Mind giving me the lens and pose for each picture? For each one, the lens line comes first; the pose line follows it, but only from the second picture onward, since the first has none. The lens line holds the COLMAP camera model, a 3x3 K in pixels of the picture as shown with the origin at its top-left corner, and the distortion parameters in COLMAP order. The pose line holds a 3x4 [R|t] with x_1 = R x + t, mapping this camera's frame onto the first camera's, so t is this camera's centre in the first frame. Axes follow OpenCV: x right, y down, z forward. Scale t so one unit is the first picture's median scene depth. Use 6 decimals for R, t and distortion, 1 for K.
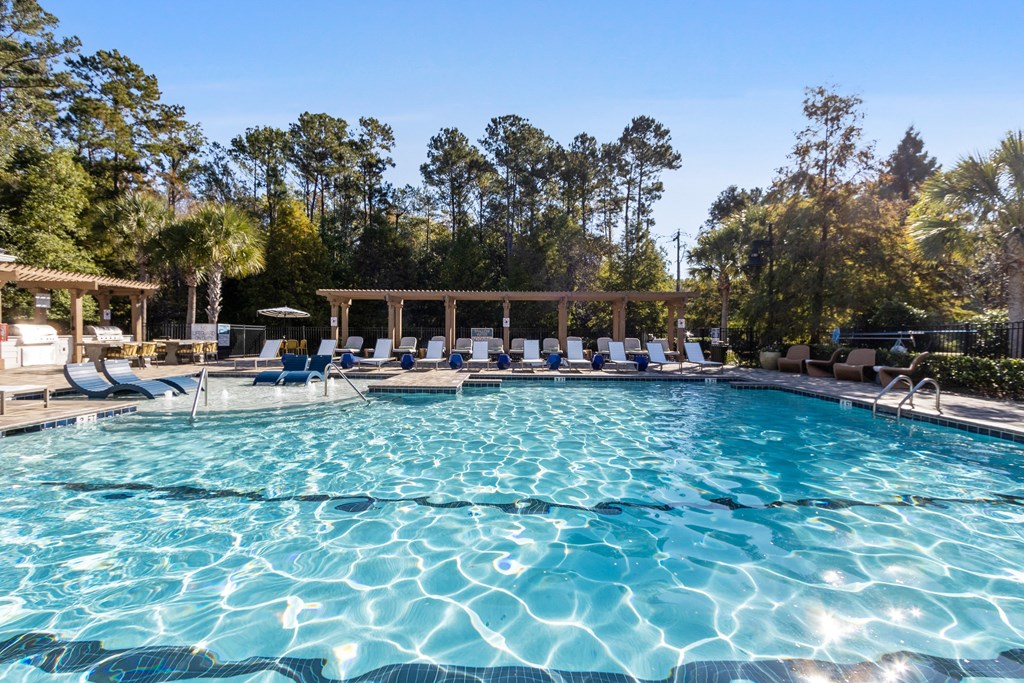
lens RADIAL K [[485.8, 0, 510.6], [0, 485.8, 338.5], [0, 0, 1]] dist [0.003828, 0.000347]
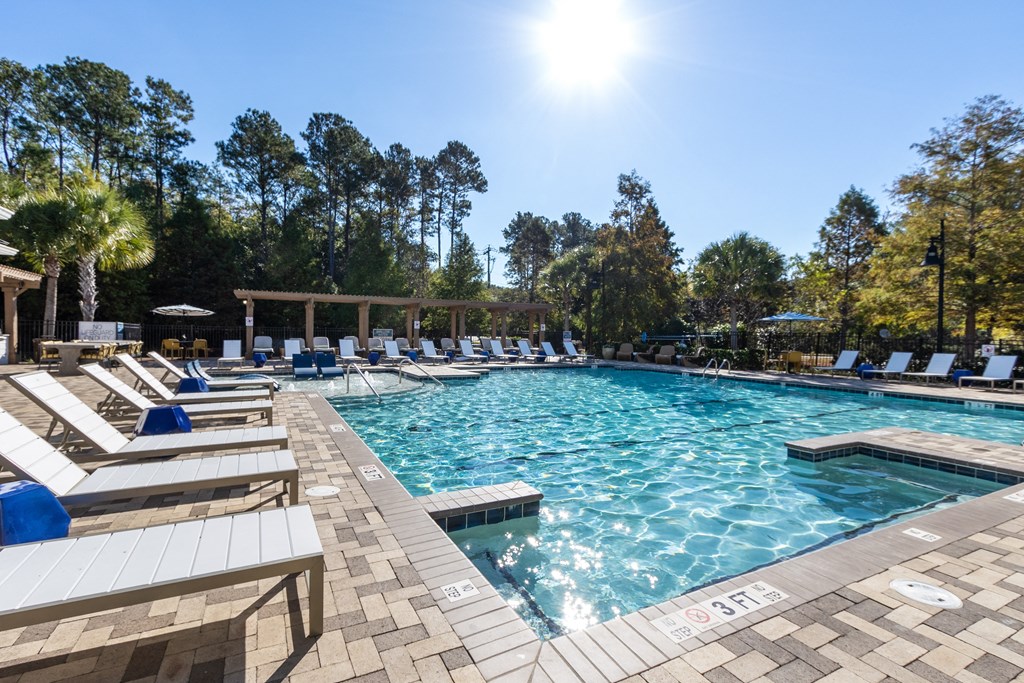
lens RADIAL K [[485.8, 0, 514.0], [0, 485.8, 340.9], [0, 0, 1]] dist [0.003828, 0.000347]
pose [[0.873431, -0.001777, 0.486945, -0.170128], [-0.004690, 0.999916, 0.012062, -0.004115], [-0.486926, -0.012819, 0.873349, -0.069110]]
